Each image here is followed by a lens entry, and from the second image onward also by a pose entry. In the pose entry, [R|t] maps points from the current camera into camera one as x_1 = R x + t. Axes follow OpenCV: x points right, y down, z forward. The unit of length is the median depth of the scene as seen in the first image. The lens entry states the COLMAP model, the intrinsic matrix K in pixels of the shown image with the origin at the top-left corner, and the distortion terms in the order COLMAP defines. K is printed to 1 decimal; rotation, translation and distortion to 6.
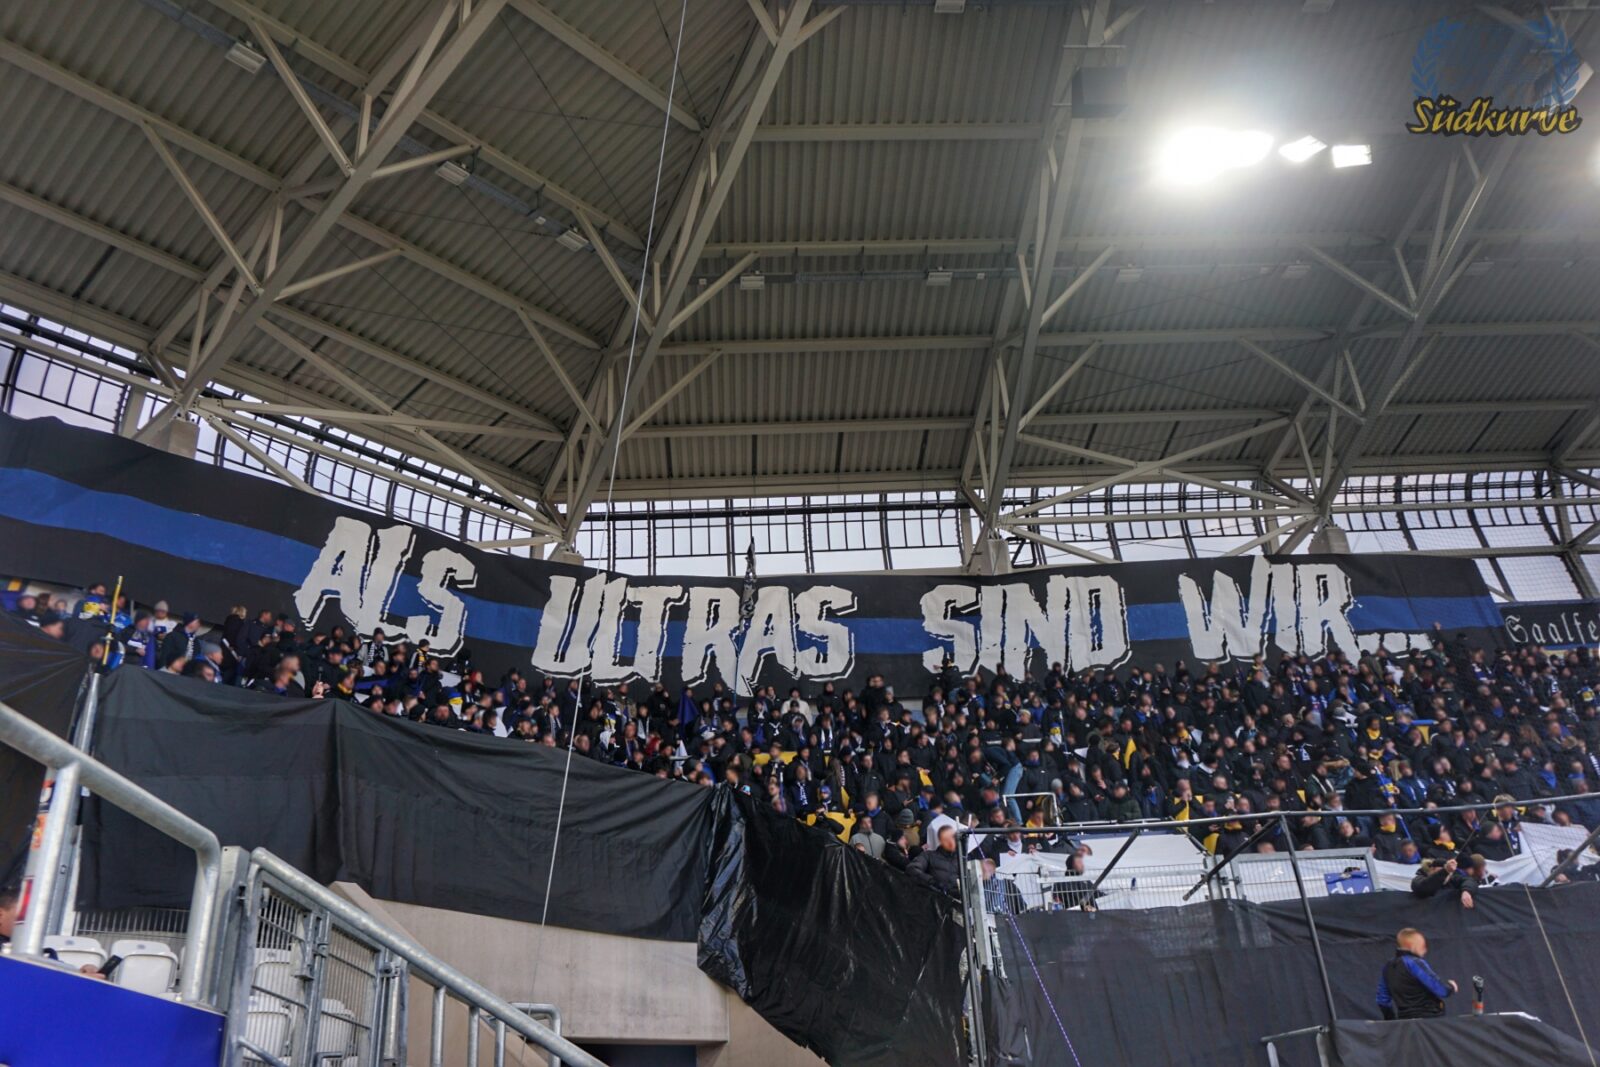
lens RADIAL K [[1272.1, 0, 820.4], [0, 1272.1, 496.5], [0, 0, 1]] dist [-0.007785, 0.006873]
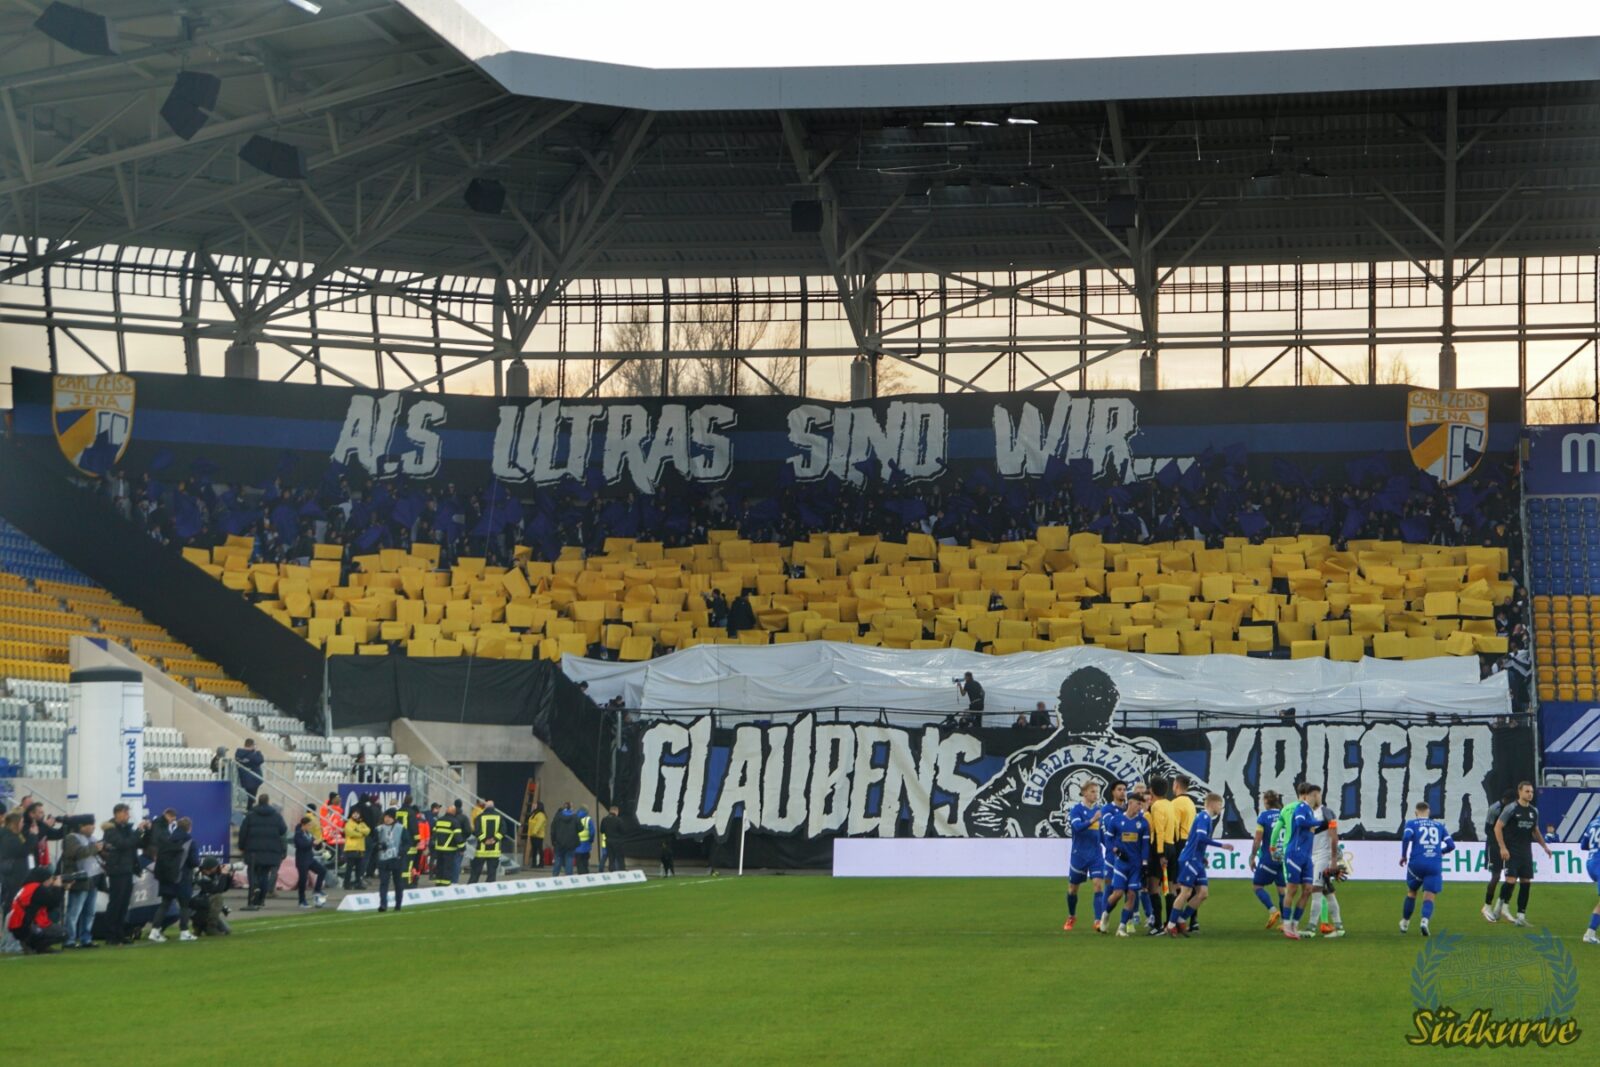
lens RADIAL K [[4436.1, 0, 793.8], [0, 4436.1, 565.0], [0, 0, 1]] dist [0.409253, 0.000000]
pose [[0.978044, 0.051965, -0.201816, 1.005418], [0.037167, 0.909392, 0.414276, -1.652053], [0.205058, -0.412681, 0.887494, -3.047650]]
